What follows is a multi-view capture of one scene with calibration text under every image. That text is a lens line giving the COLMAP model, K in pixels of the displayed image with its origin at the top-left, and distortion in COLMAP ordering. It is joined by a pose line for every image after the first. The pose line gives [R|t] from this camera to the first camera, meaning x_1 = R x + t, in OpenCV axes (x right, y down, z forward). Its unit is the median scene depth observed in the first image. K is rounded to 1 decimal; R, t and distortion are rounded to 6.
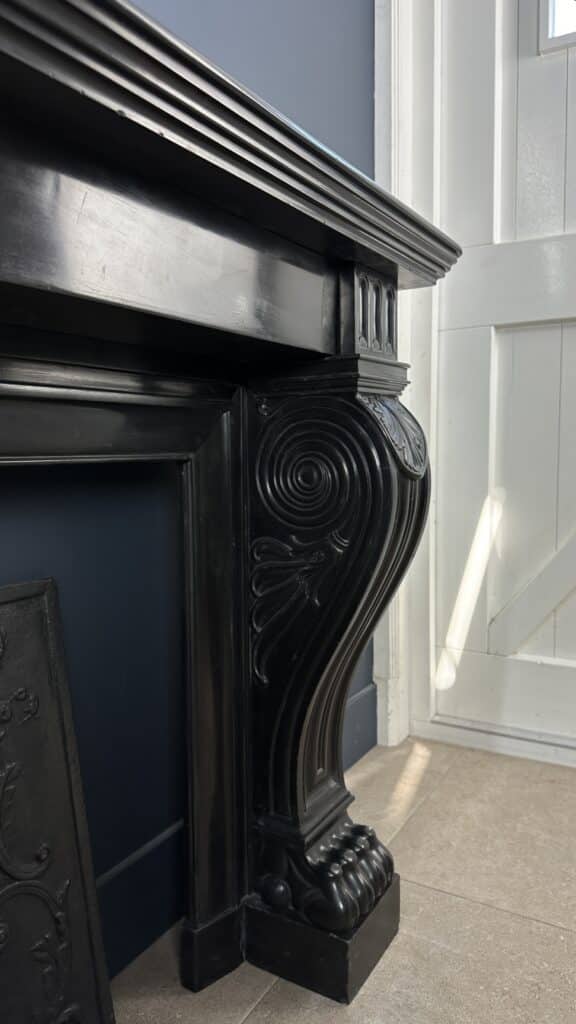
lens RADIAL K [[735.0, 0, 283.2], [0, 735.0, 518.5], [0, 0, 1]] dist [0.033907, -0.036074]
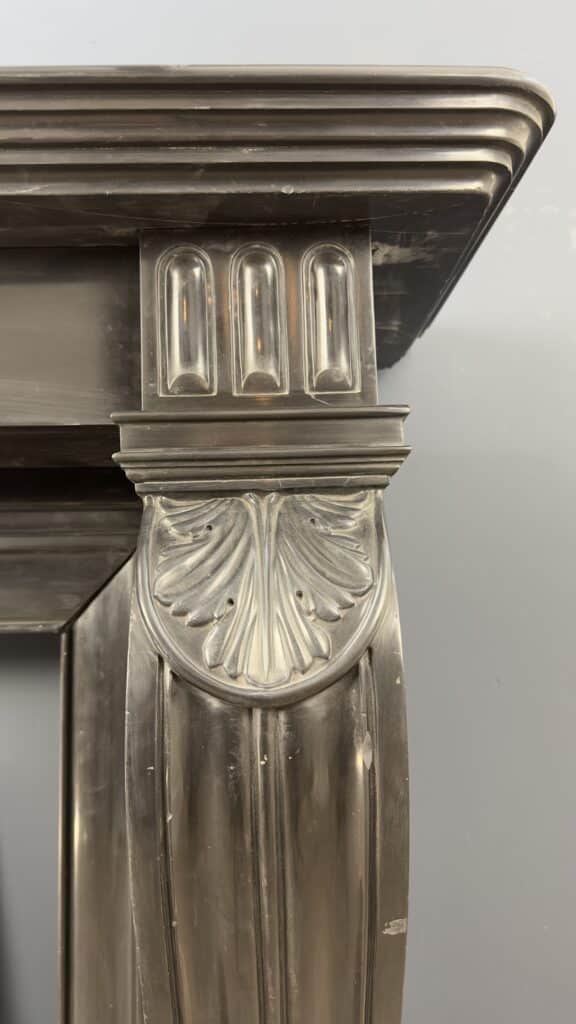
lens RADIAL K [[735.0, 0, 290.0], [0, 735.0, 515.0], [0, 0, 1]] dist [0.033907, -0.036074]
pose [[0.531078, -0.097834, -0.841656, 0.474621], [-0.068737, 0.985064, -0.157876, -0.084196], [0.844531, 0.141698, 0.516420, 0.758749]]
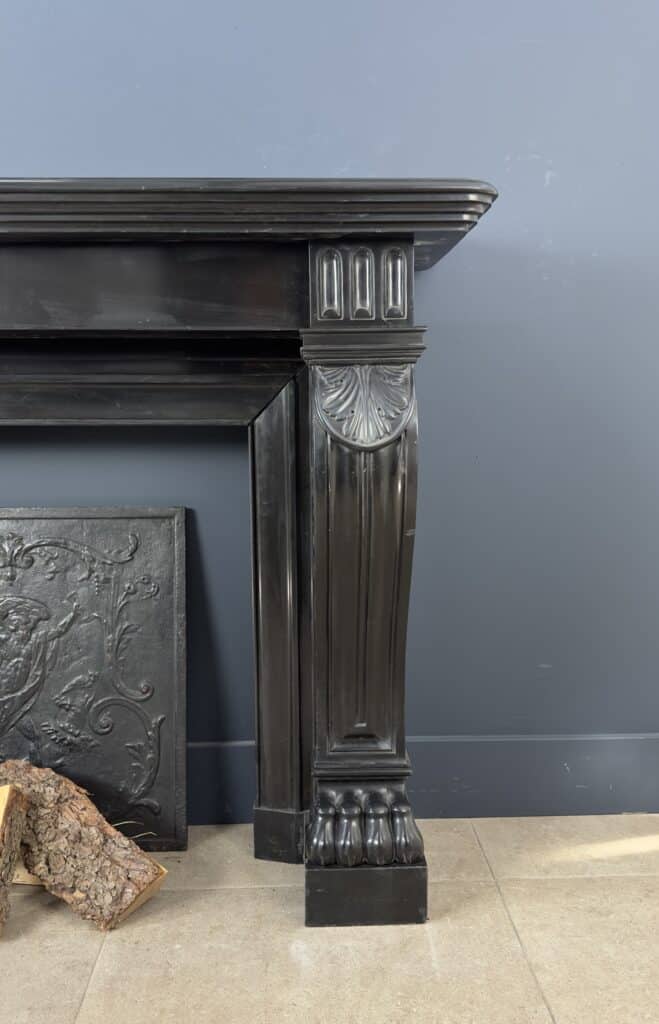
lens RADIAL K [[828.6, 0, 324.8], [0, 828.6, 527.9], [0, 0, 1]] dist [0.098136, -0.136572]
pose [[0.536208, 0.125475, -0.834708, 1.031948], [-0.081978, 0.991956, 0.096450, -0.049774], [0.840096, 0.016711, 0.542181, 0.326900]]
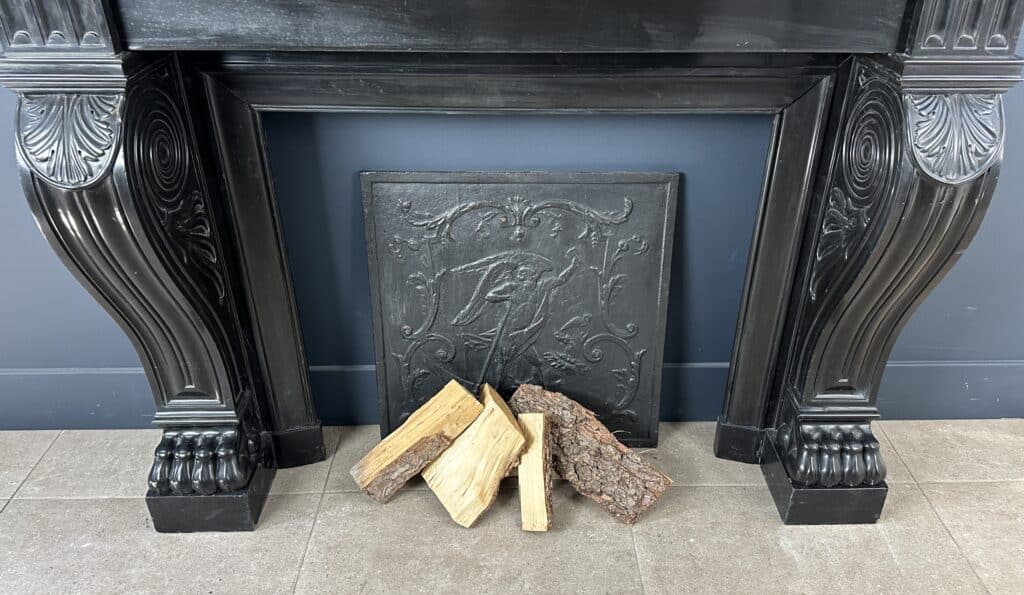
lens RADIAL K [[751.8, 0, 538.1], [0, 751.8, 303.0], [0, 0, 1]] dist [0.065828, -0.069347]
pose [[0.539669, 0.431632, -0.722808, 0.677215], [-0.106328, 0.886637, 0.450077, -0.311107], [0.835136, -0.166038, 0.524385, -0.081170]]
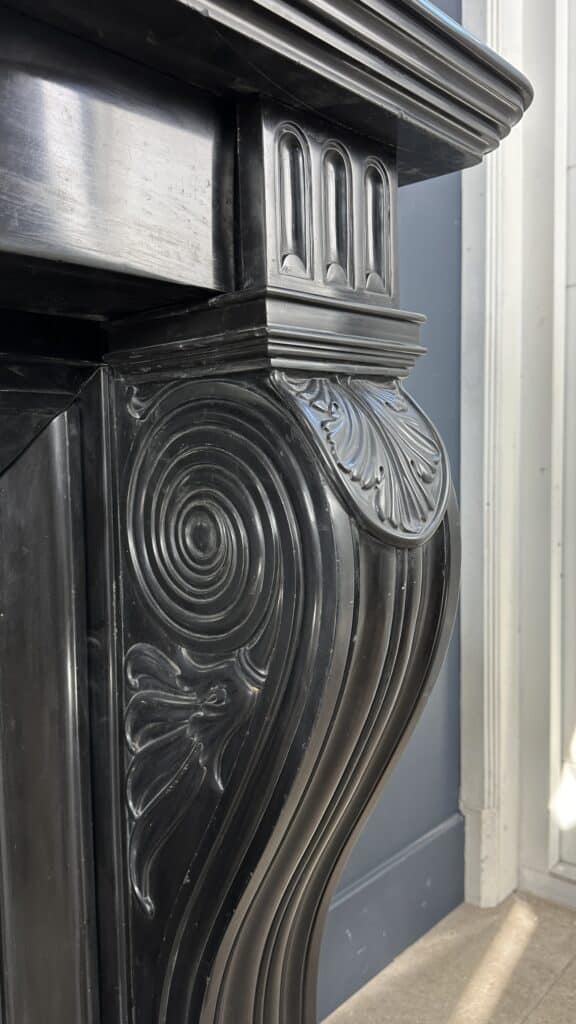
lens RADIAL K [[802.6, 0, 292.0], [0, 802.6, 519.4], [0, 0, 1]] dist [-0.002496, -0.022149]
pose [[0.981636, 0.011715, -0.190406, 0.191411], [-0.013766, 0.999861, -0.009448, -0.061904], [0.190269, 0.011896, 0.981660, 0.441821]]
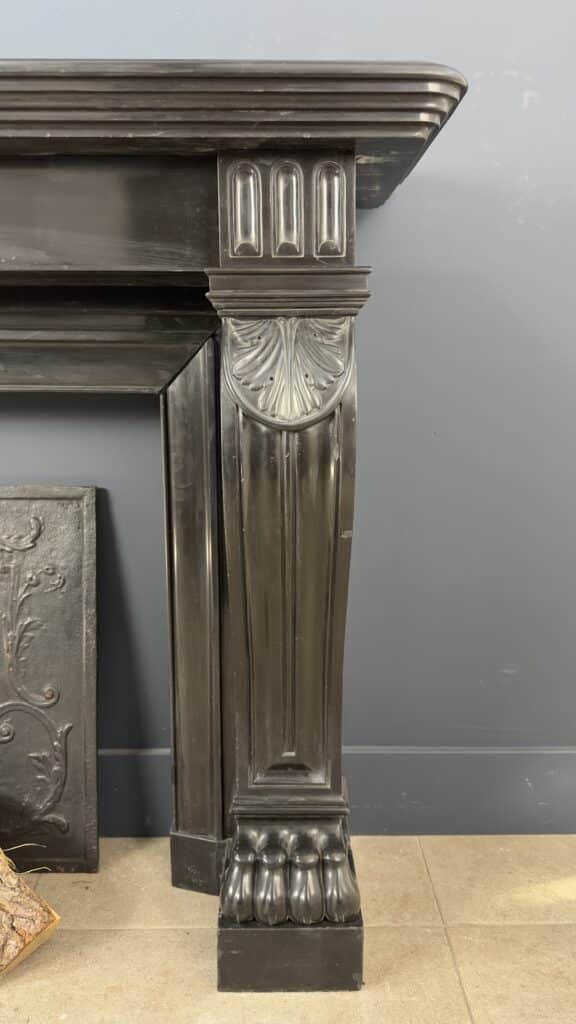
lens RADIAL K [[735.0, 0, 283.6], [0, 735.0, 514.0], [0, 0, 1]] dist [0.033907, -0.036074]
pose [[0.513593, 0.171868, -0.840645, 0.780244], [-0.091115, 0.985118, 0.145739, -0.072744], [0.853183, 0.001745, 0.521609, 0.564197]]
